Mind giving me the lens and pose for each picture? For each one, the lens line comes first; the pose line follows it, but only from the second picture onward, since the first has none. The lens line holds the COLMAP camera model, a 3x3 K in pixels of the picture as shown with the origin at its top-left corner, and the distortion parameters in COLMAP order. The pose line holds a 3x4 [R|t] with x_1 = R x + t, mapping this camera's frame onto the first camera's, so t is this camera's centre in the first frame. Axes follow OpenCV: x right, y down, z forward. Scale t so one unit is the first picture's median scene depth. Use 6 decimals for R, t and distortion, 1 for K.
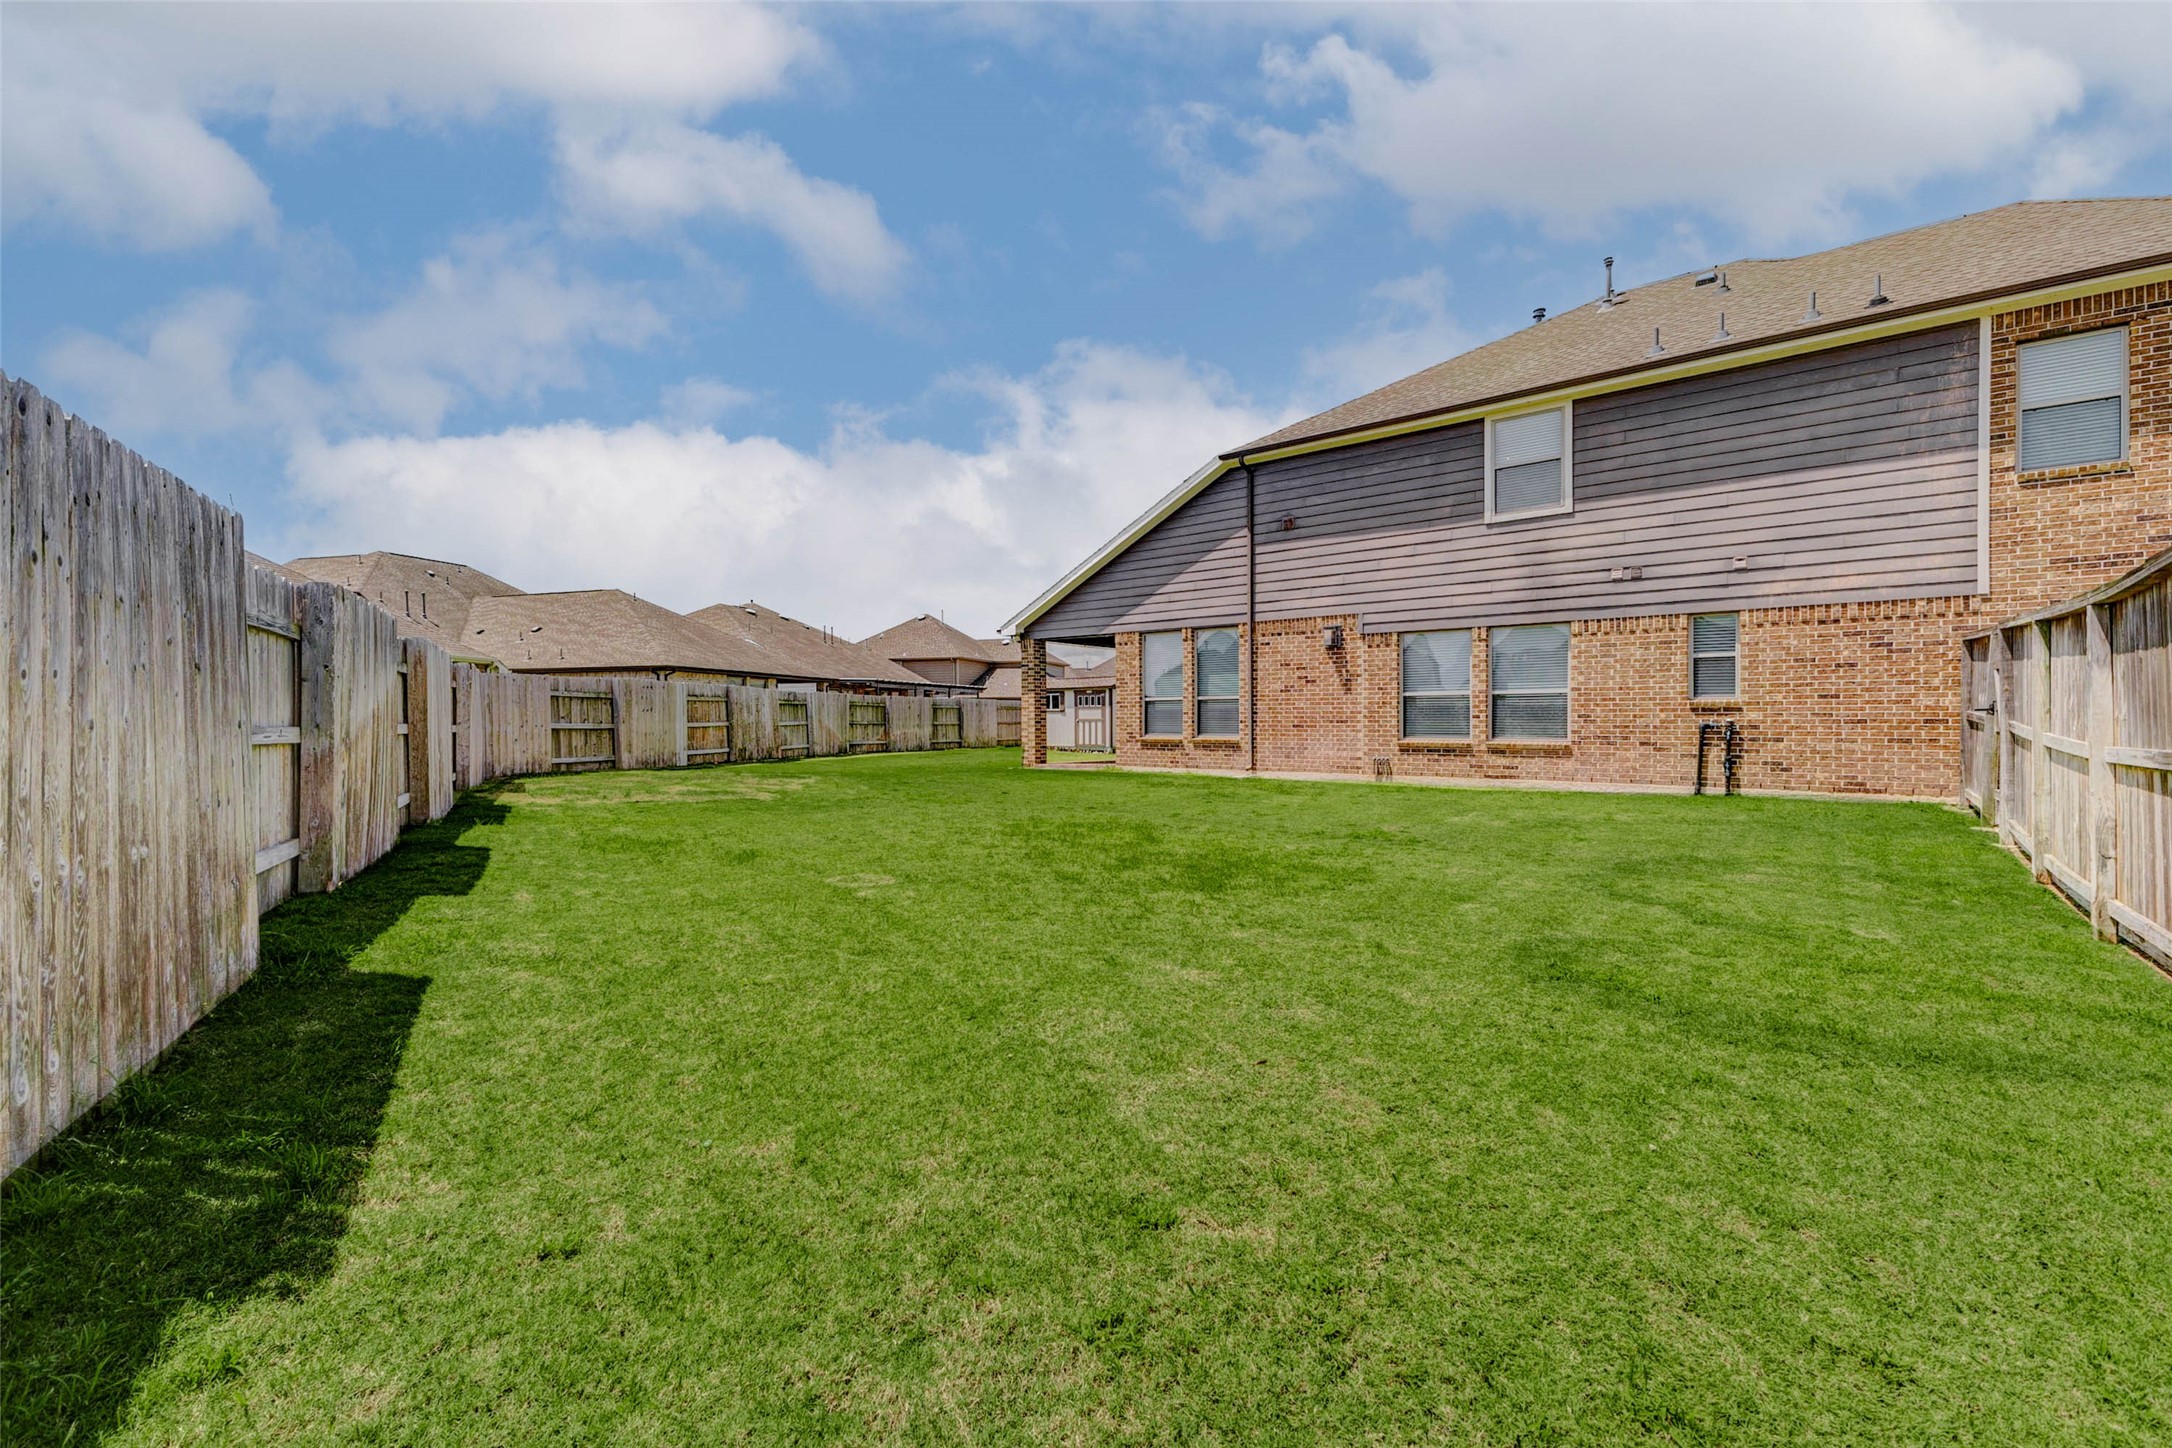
lens RADIAL K [[978.2, 0, 1086.4], [0, 978.2, 720.6], [0, 0, 1]] dist [0.017570, -0.000301]
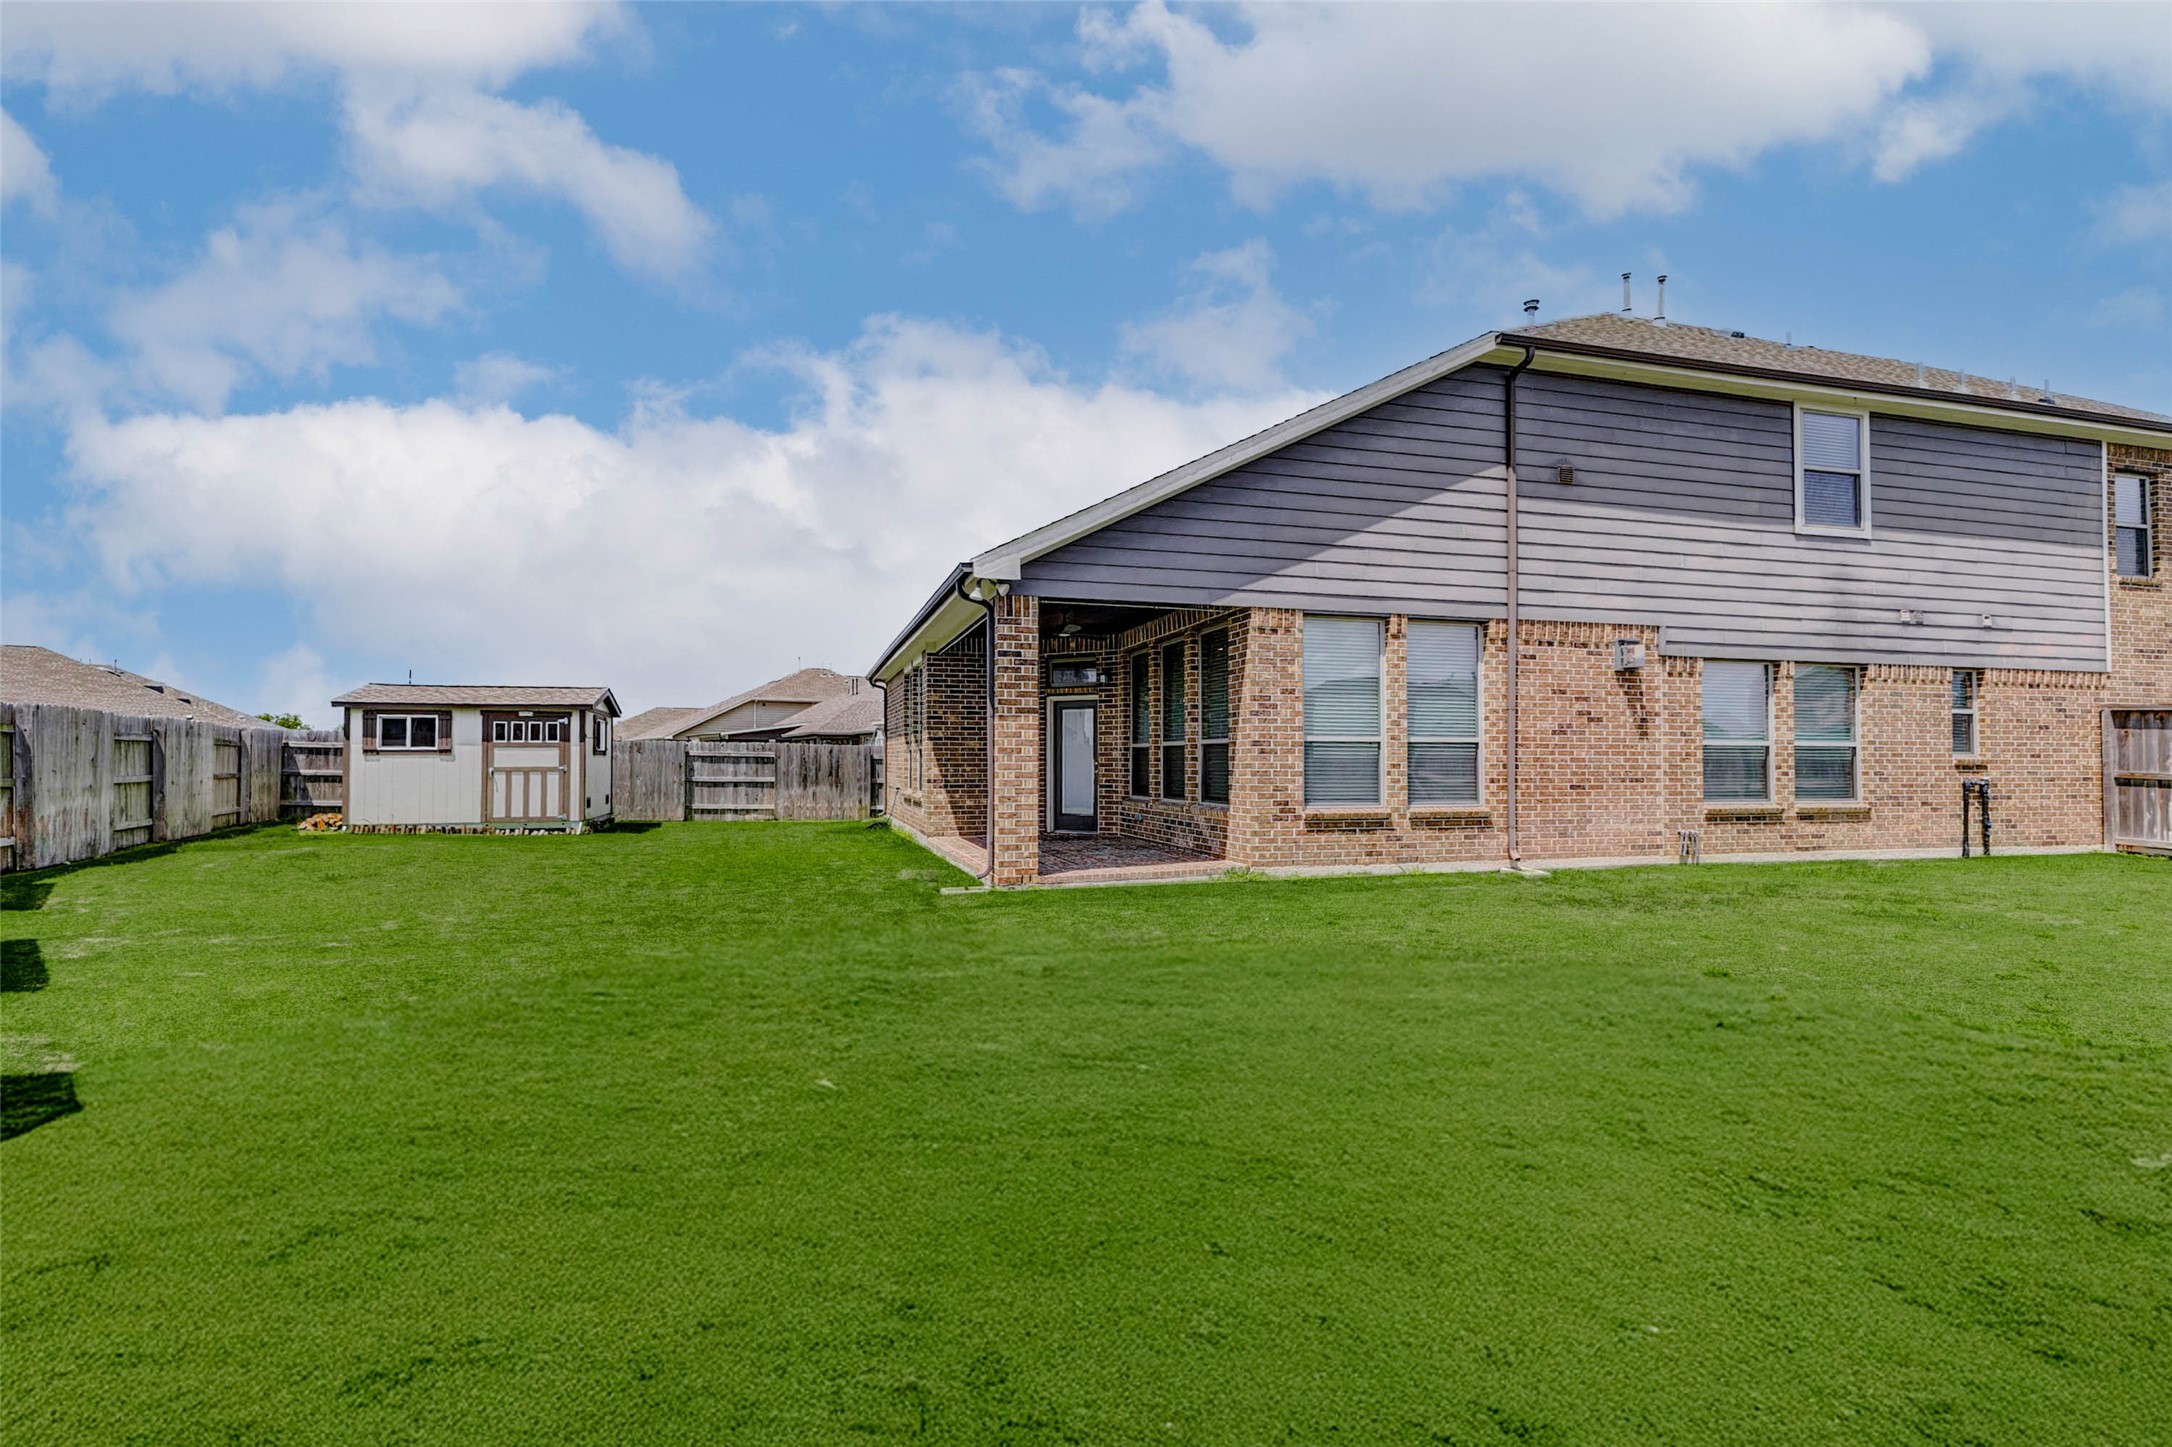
lens RADIAL K [[978.2, 0, 1085.8], [0, 978.2, 742.2], [0, 0, 1]] dist [0.017570, -0.000301]
pose [[0.554828, 0.020269, 0.831718, -0.518397], [-0.003572, 0.999752, -0.021981, -0.008841], [-0.831958, 0.009225, 0.554763, 0.922269]]
